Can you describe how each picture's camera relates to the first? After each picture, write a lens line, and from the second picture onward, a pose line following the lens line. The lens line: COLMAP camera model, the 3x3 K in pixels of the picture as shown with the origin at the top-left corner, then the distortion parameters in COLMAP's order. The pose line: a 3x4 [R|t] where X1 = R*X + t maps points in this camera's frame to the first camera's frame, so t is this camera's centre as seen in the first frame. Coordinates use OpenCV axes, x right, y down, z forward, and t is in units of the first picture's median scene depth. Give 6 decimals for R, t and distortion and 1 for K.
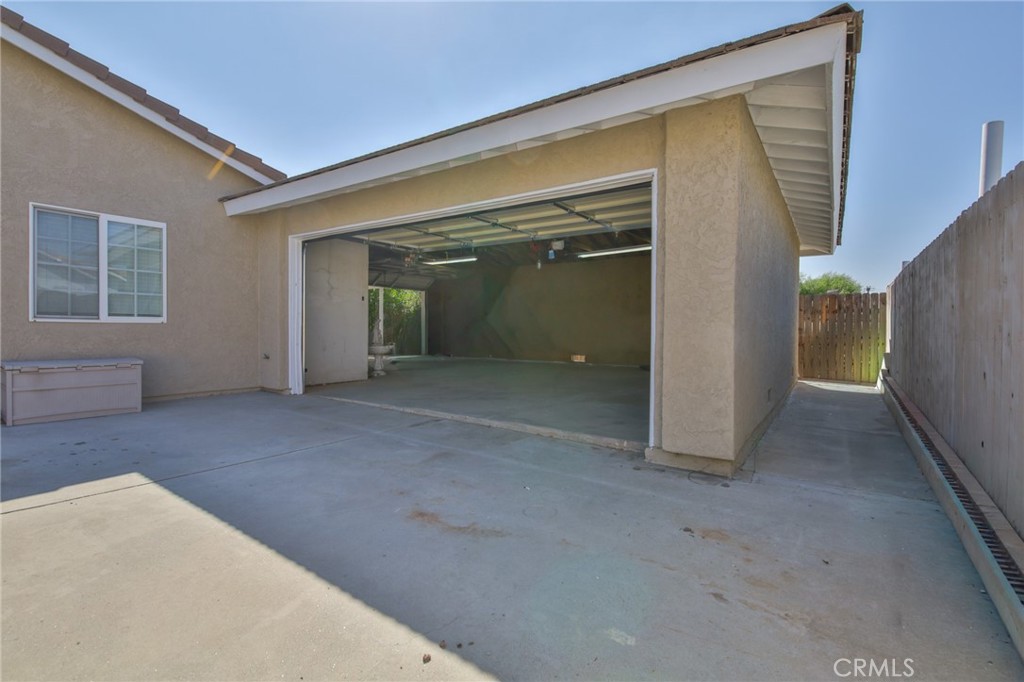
lens RADIAL K [[469.1, 0, 512.4], [0, 469.1, 334.8], [0, 0, 1]] dist [-0.003877, -0.009271]
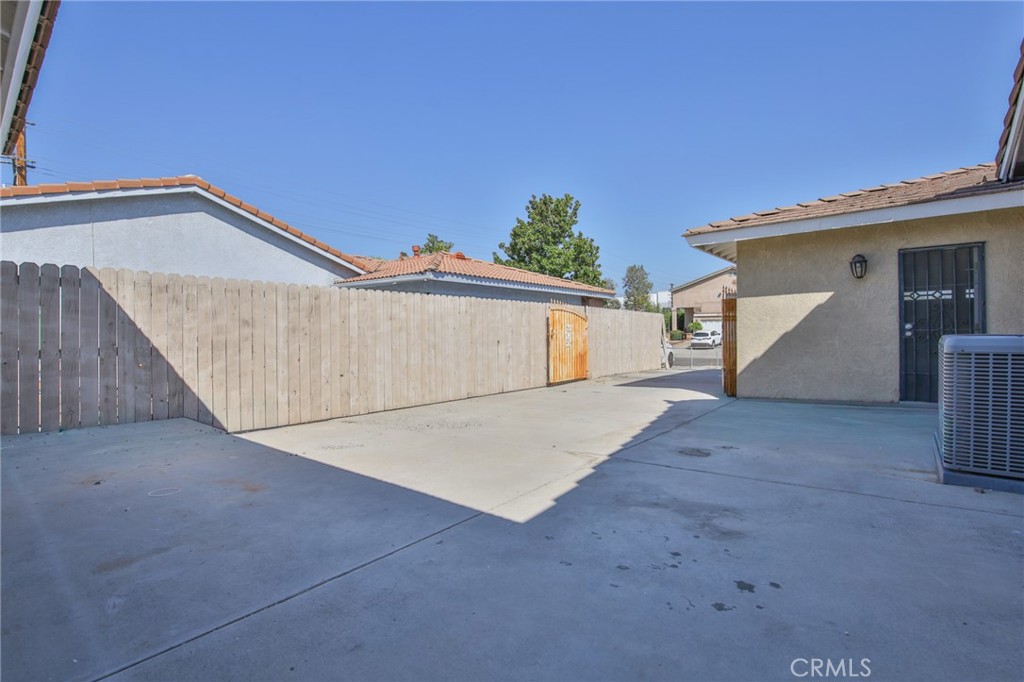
lens RADIAL K [[469.1, 0, 512.4], [0, 469.1, 334.8], [0, 0, 1]] dist [-0.003877, -0.009271]
pose [[-0.995235, 0.000990, 0.097501, -0.569862], [0.002433, 0.999889, 0.014680, -0.042818], [-0.097475, 0.014847, -0.995127, 1.209469]]
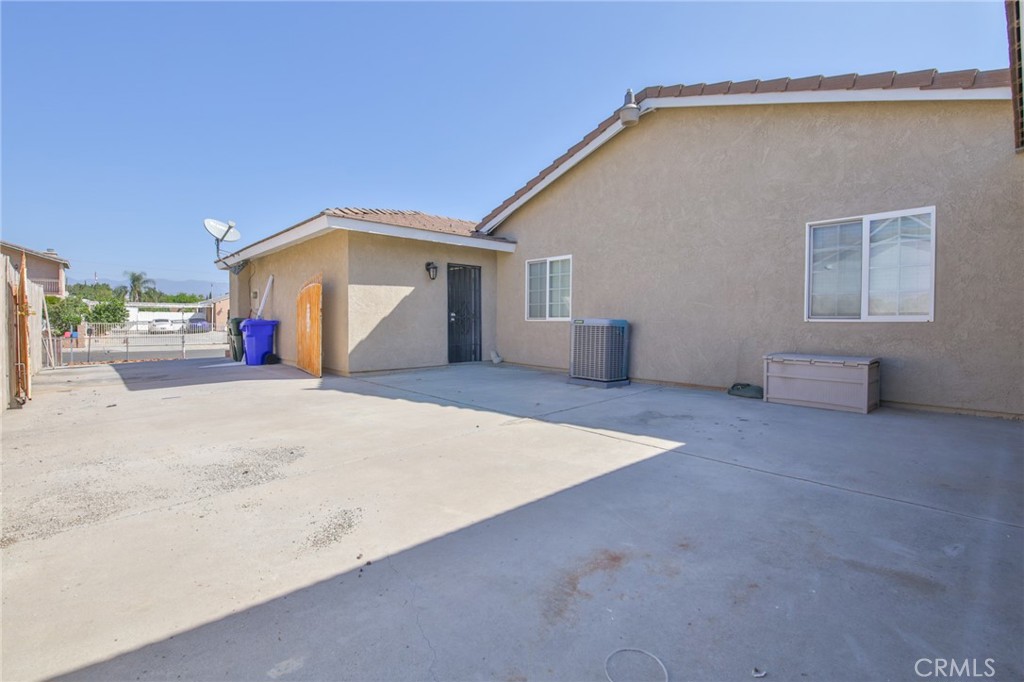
lens RADIAL K [[469.1, 0, 512.4], [0, 469.1, 334.8], [0, 0, 1]] dist [-0.003877, -0.009271]
pose [[-0.235695, 0.016198, -0.971692, 0.329942], [-0.018772, 0.999599, 0.021217, -0.005899], [0.971646, 0.023241, -0.235297, 0.540865]]
